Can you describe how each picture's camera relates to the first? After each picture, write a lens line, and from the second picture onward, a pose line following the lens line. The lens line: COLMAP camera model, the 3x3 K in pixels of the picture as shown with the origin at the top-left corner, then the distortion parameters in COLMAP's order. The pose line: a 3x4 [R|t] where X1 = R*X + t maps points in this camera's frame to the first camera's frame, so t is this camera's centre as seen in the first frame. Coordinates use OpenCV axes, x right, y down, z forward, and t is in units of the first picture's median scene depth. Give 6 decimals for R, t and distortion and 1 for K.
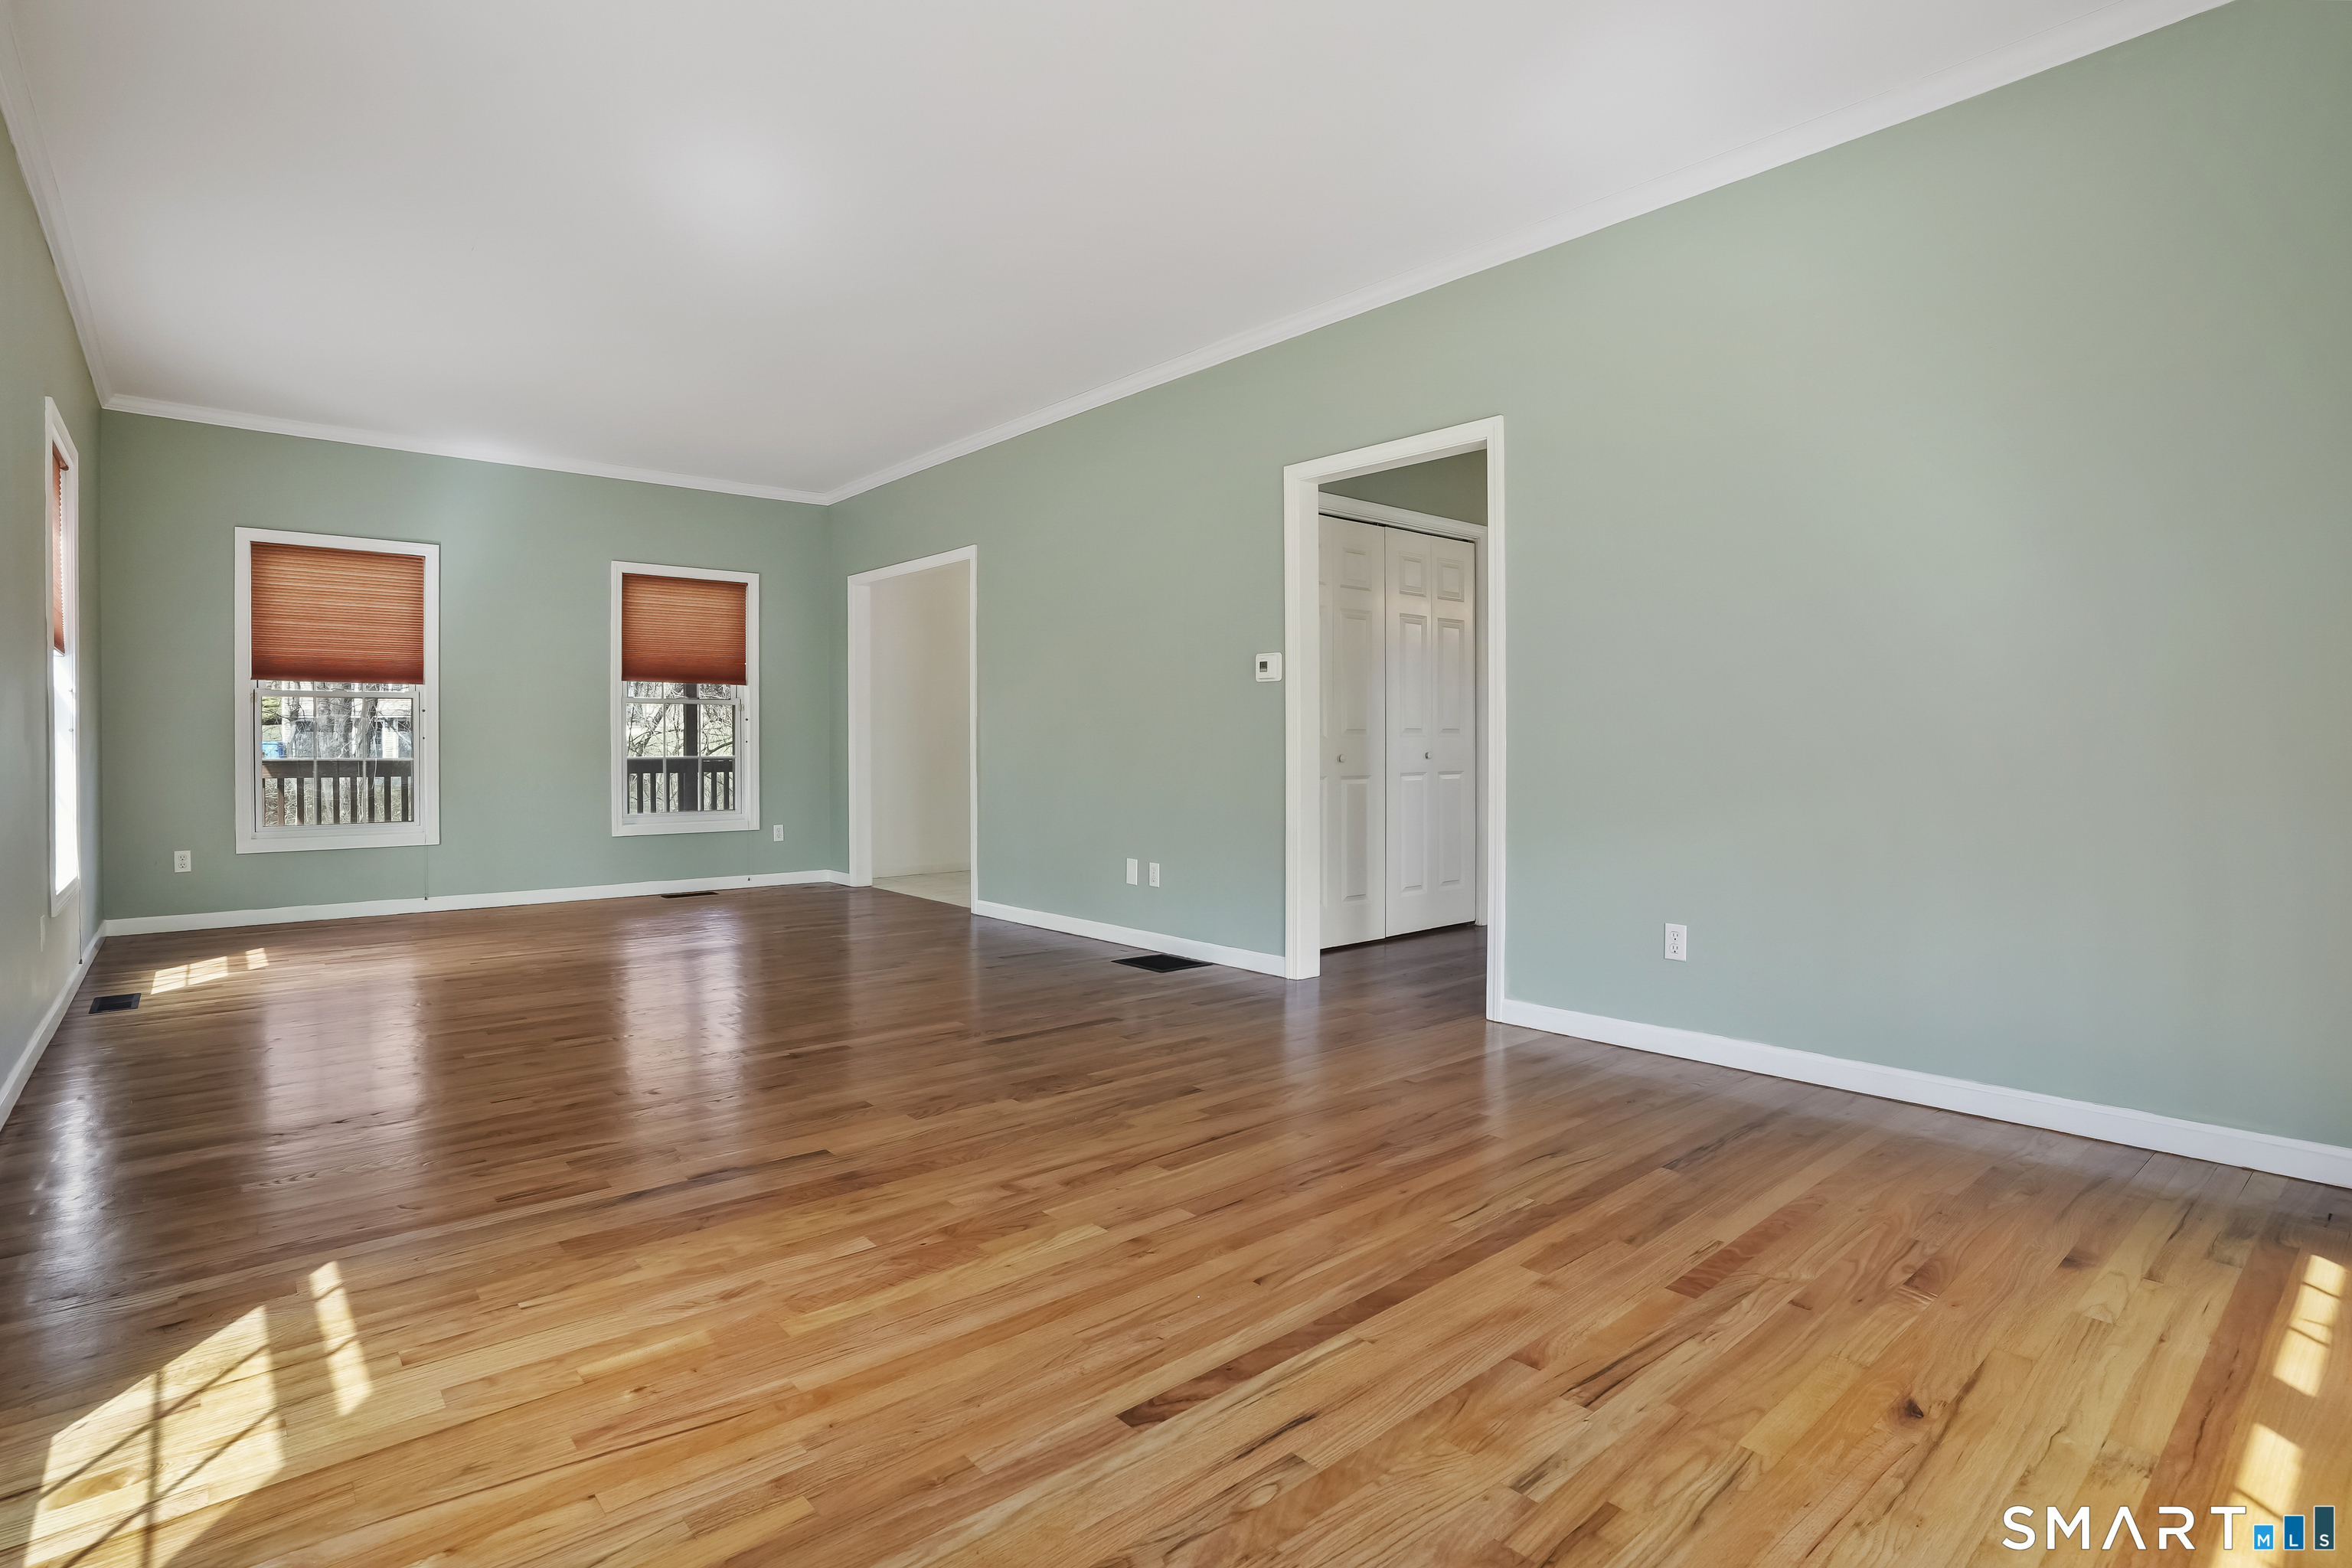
lens RADIAL K [[1148.2, 0, 1140.6], [0, 1148.2, 755.4], [0, 0, 1]] dist [-0.052650, 0.006537]
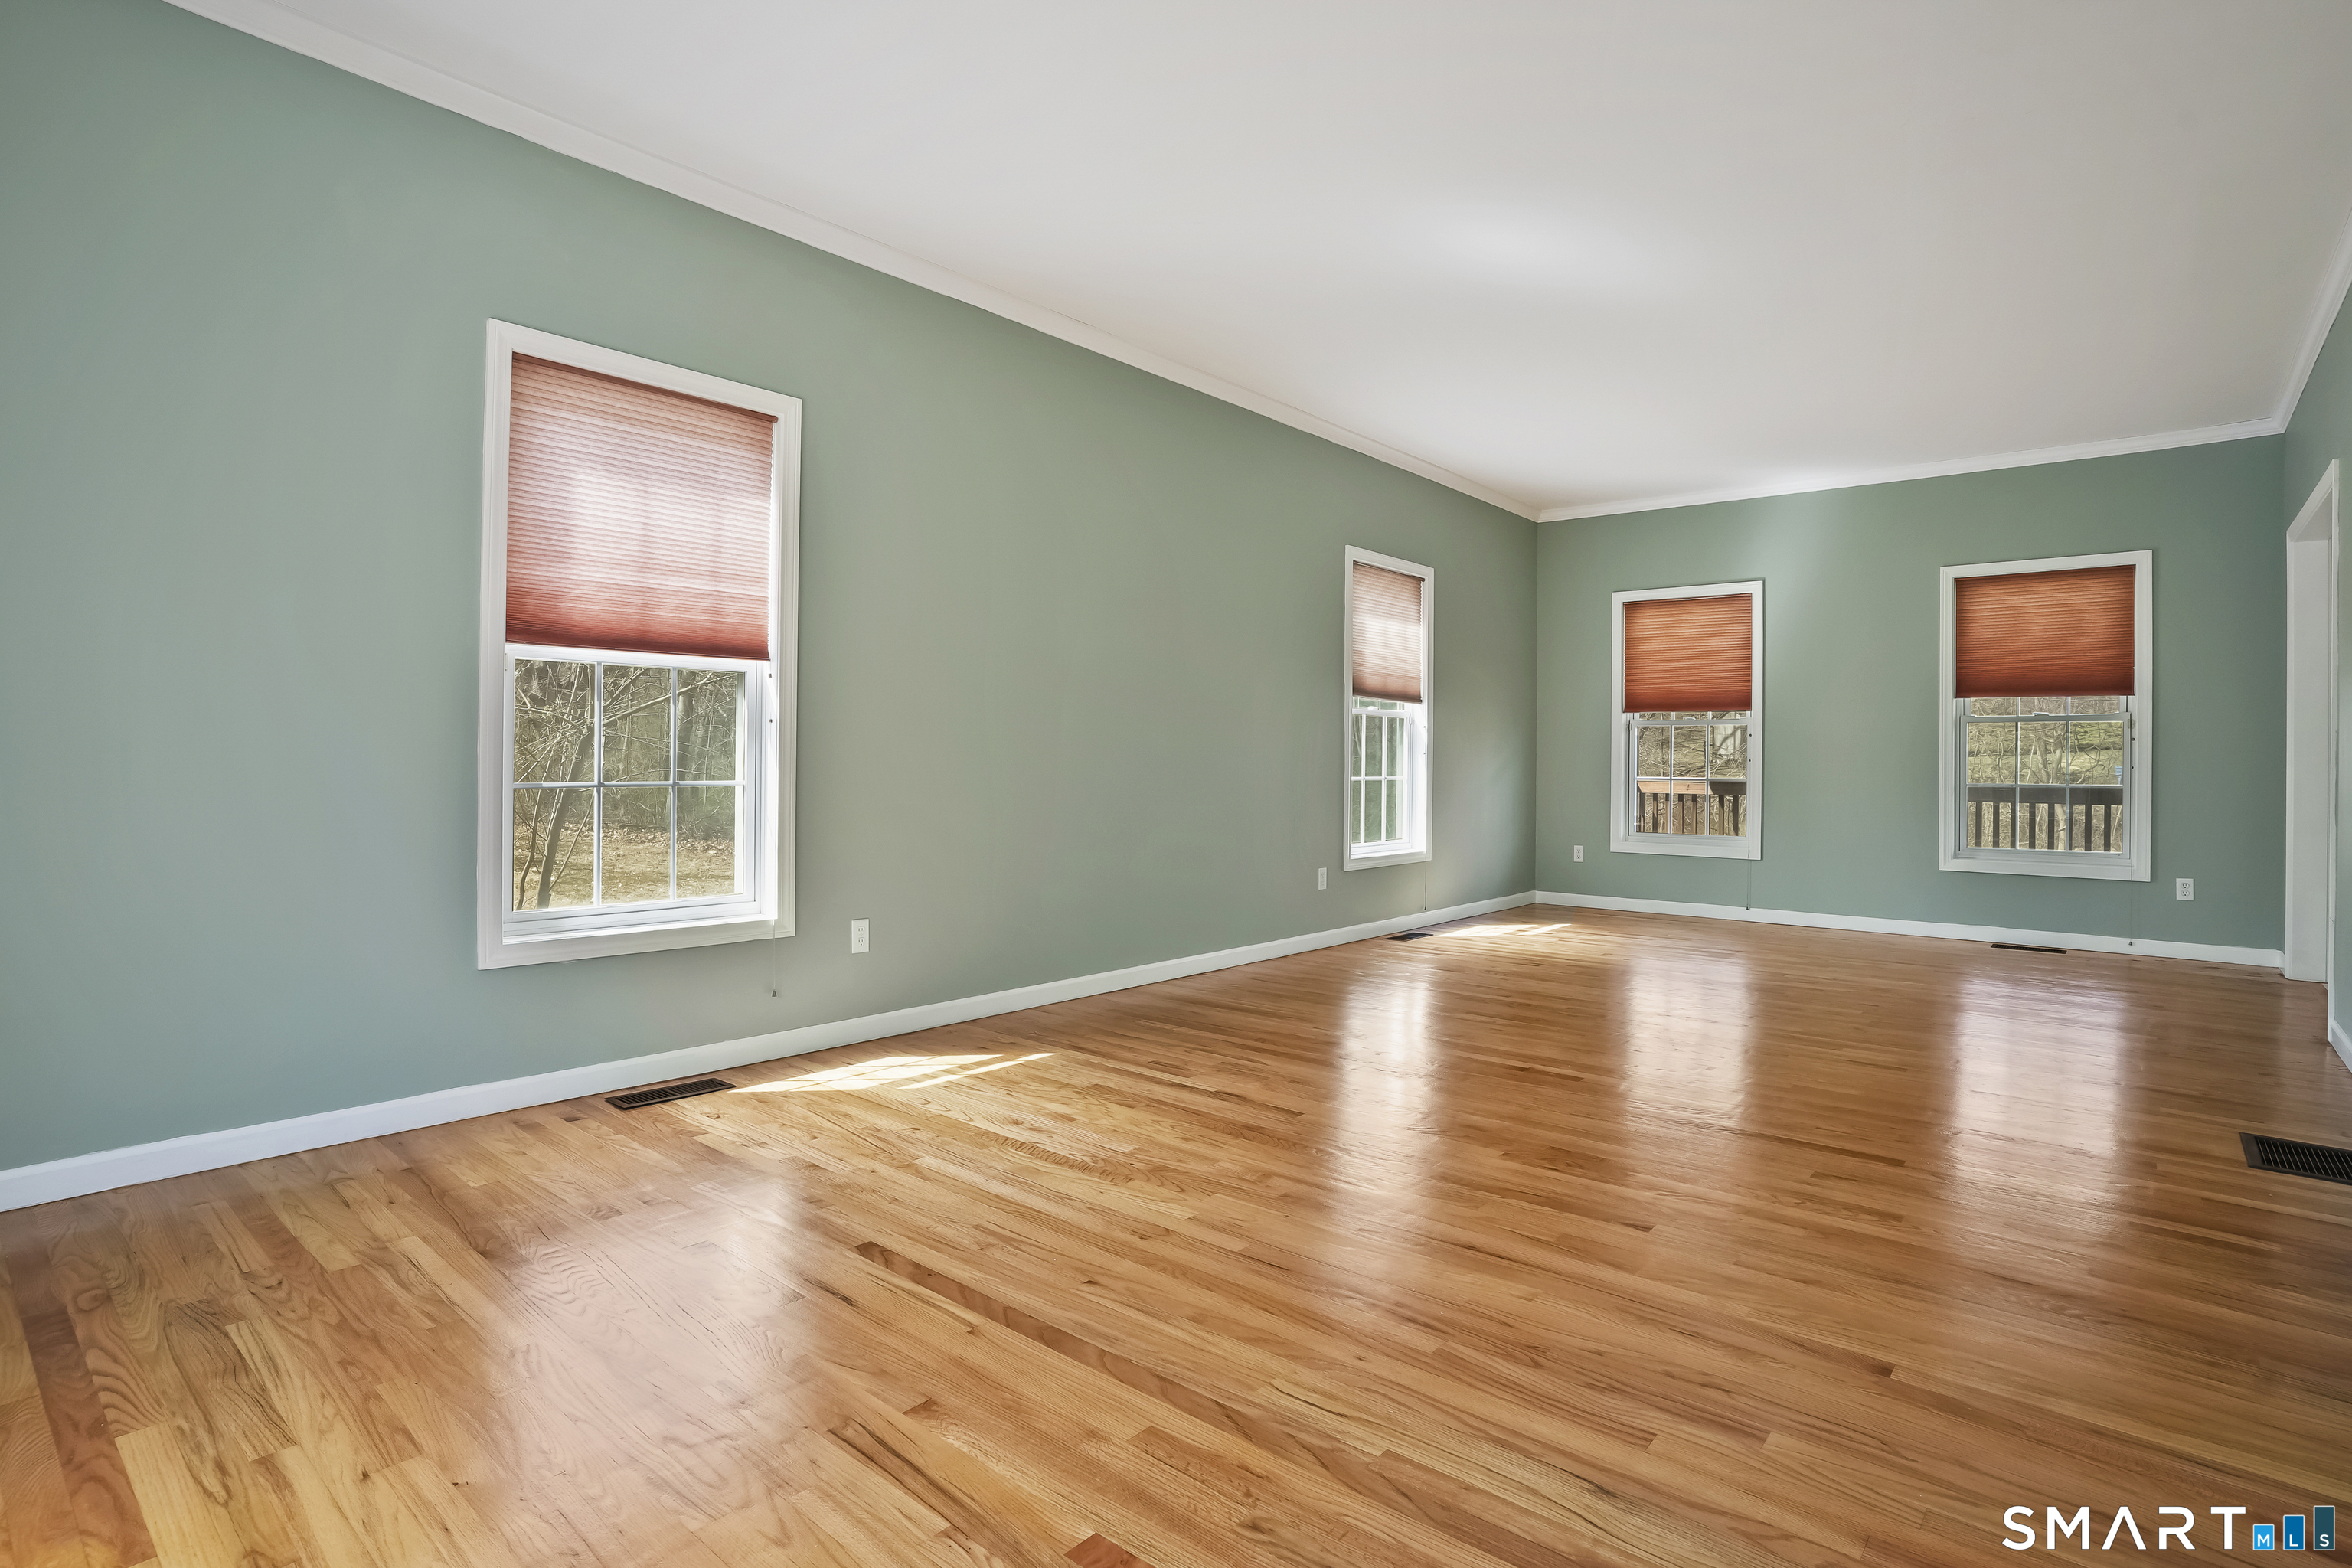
lens RADIAL K [[1148.2, 0, 1183.8], [0, 1148.2, 775.0], [0, 0, 1]] dist [-0.052650, 0.006537]
pose [[0.181661, 0.013610, -0.983267, 0.346254], [-0.018649, 0.999772, 0.010393, -0.003058], [0.983184, 0.016449, 0.181873, 0.272847]]
